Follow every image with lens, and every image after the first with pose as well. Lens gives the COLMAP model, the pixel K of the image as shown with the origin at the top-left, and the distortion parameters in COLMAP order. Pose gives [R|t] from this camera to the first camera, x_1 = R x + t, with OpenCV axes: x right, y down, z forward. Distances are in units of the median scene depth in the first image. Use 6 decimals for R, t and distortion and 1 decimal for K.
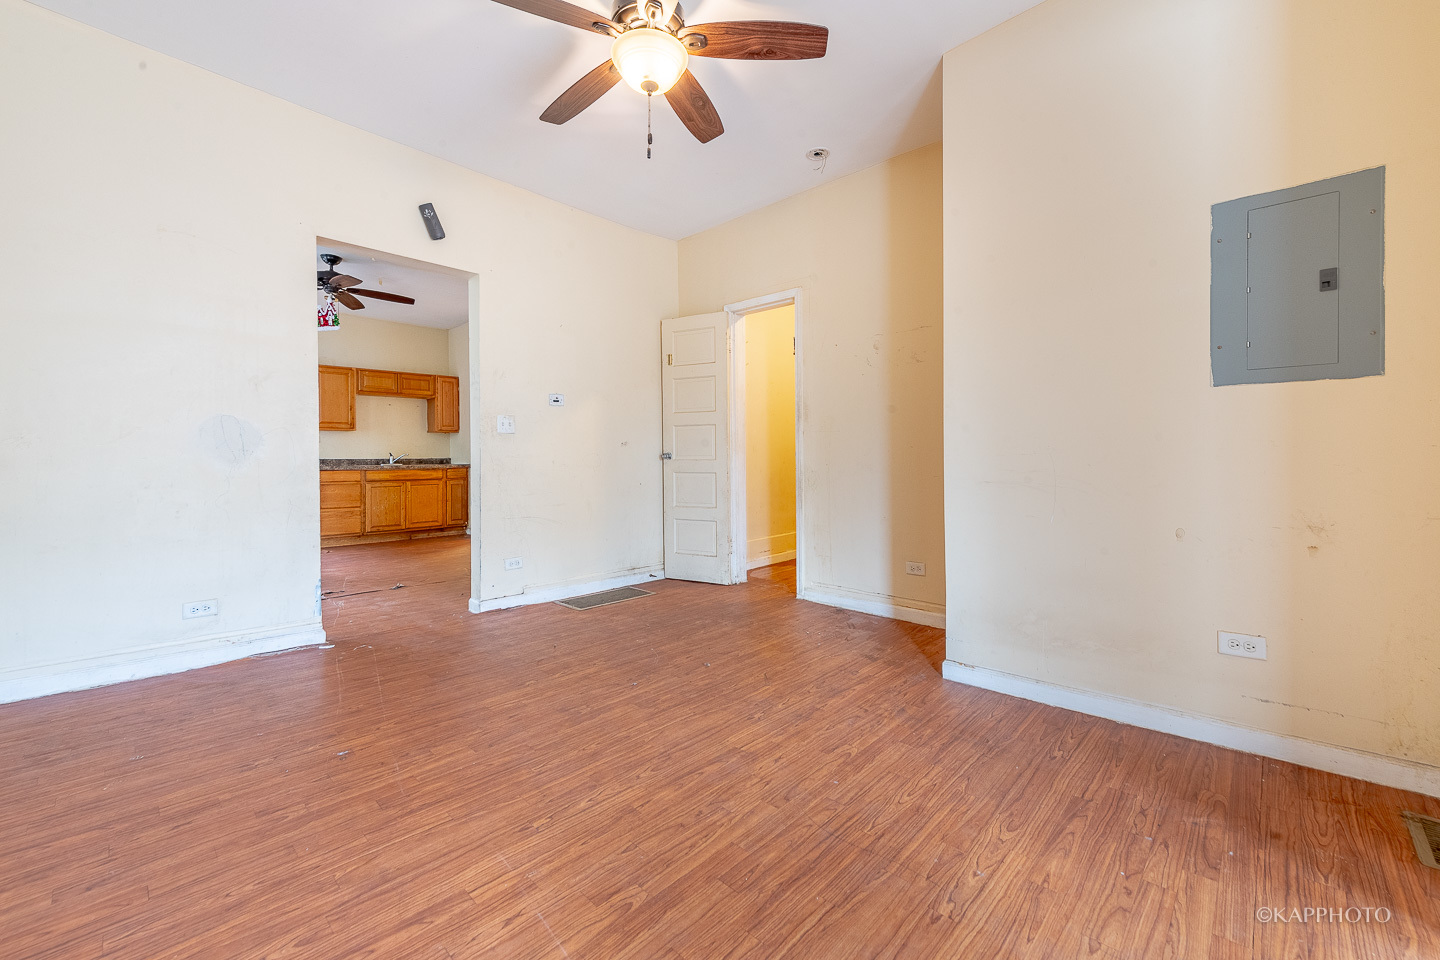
lens RADIAL K [[590.9, 0, 723.6], [0, 590.9, 455.7], [0, 0, 1]] dist [0.007219, -0.000466]
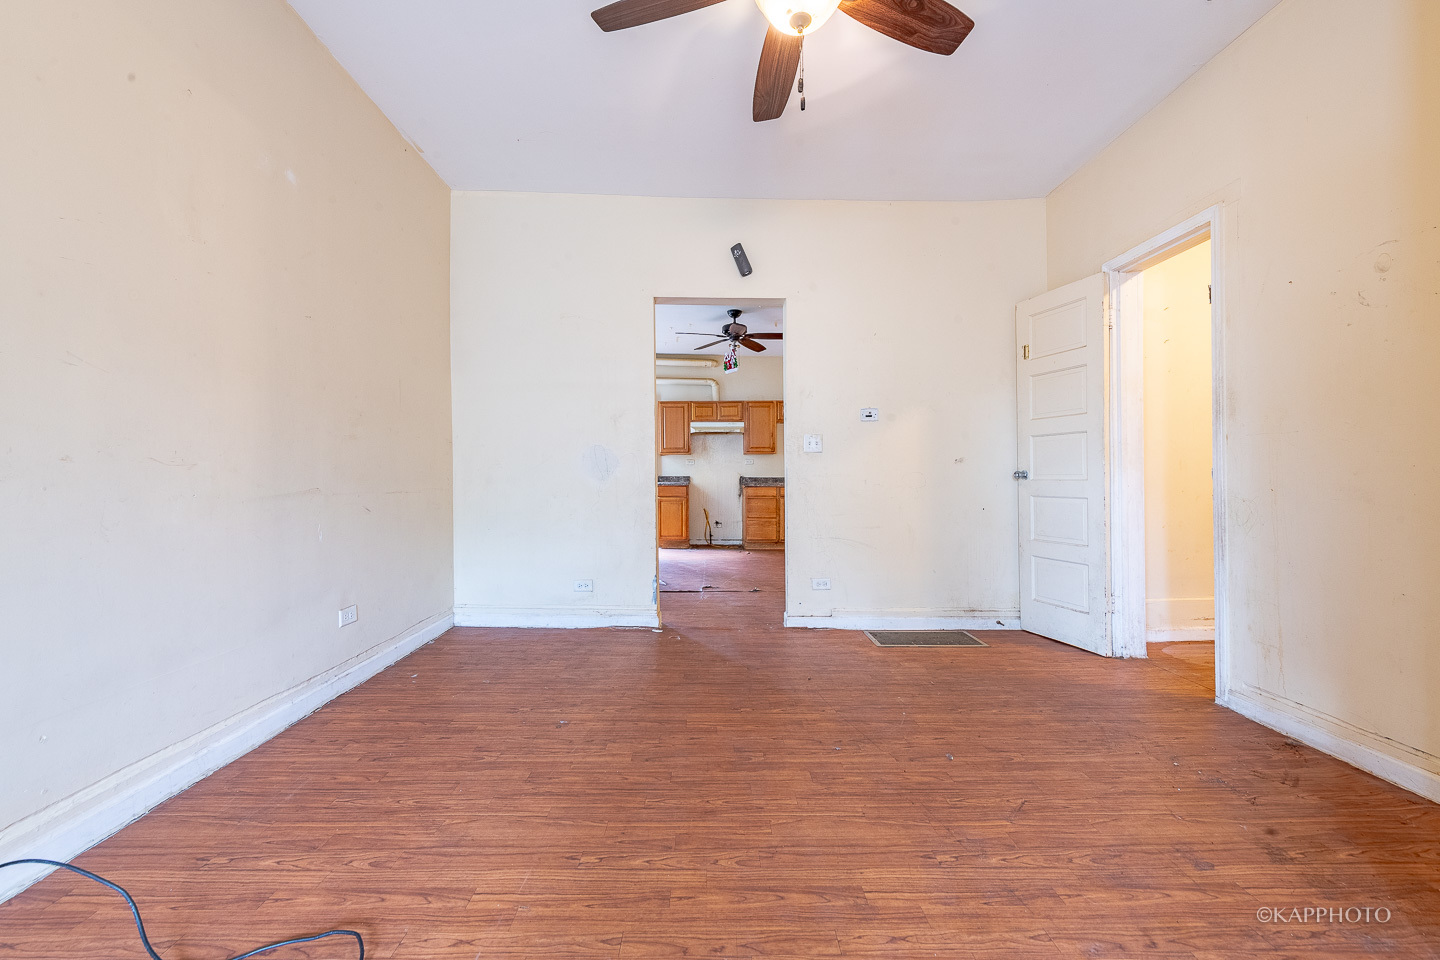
lens RADIAL K [[572.4, 0, 712.3], [0, 572.4, 477.1], [0, 0, 1]] dist [0.008604, -0.000472]
pose [[0.696410, 0.003027, -0.717638, 0.271820], [0.000474, 0.999989, 0.004678, -0.001012], [0.717644, -0.003598, 0.696401, 0.275816]]
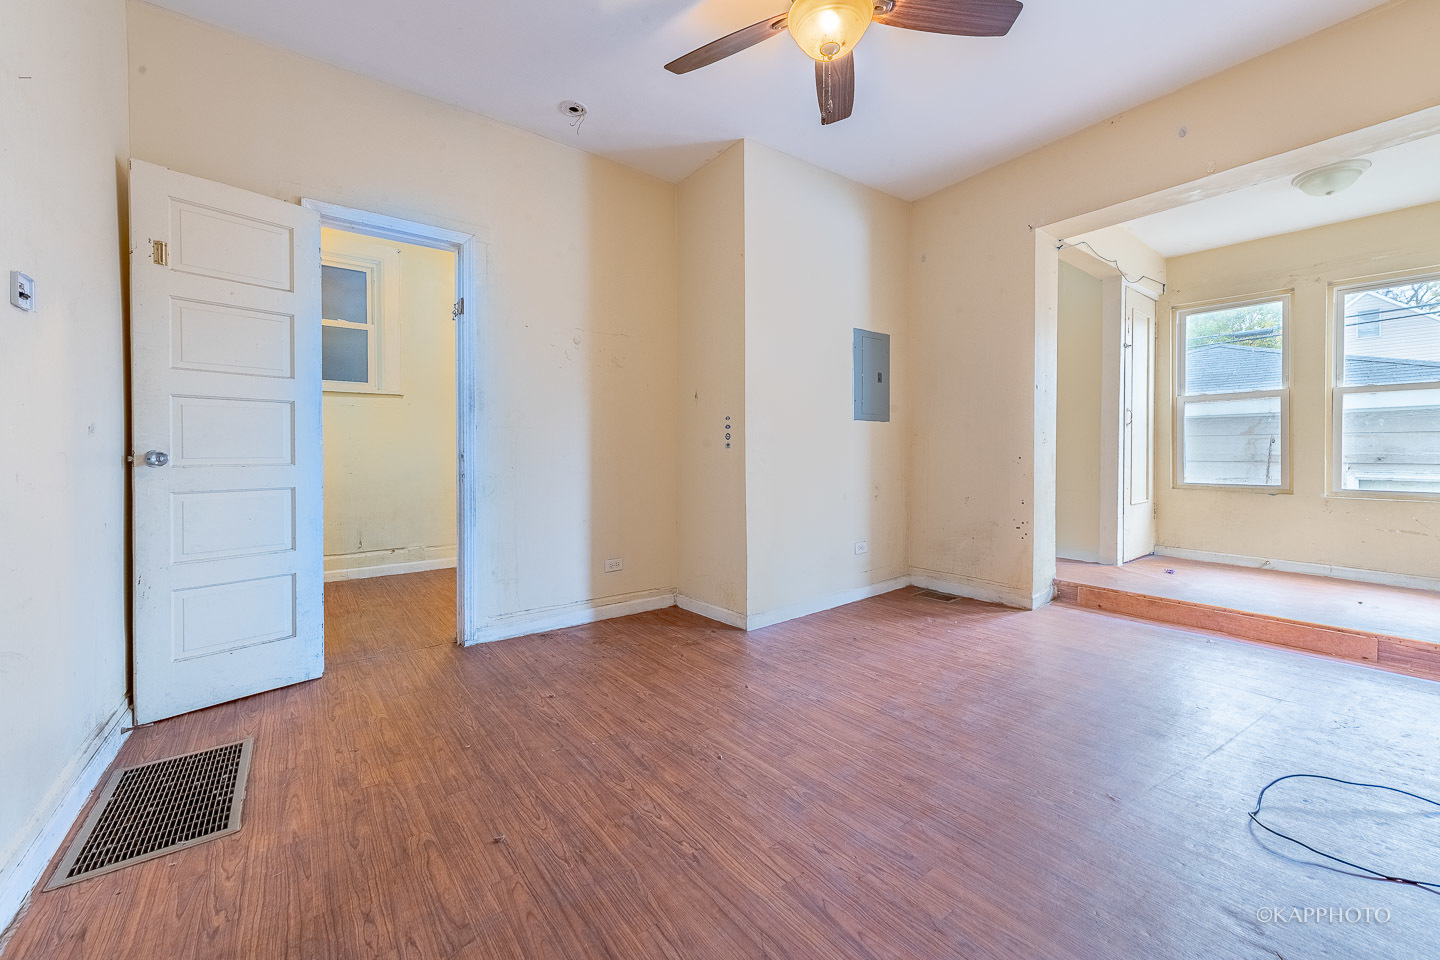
lens RADIAL K [[577.4, 0, 742.9], [0, 577.4, 457.5], [0, 0, 1]] dist [0.027941, -0.000040]
pose [[0.136349, -0.006969, 0.990636, -0.789099], [0.003074, 0.999973, 0.006611, -0.004723], [-0.990656, 0.002144, 0.136367, 0.771415]]
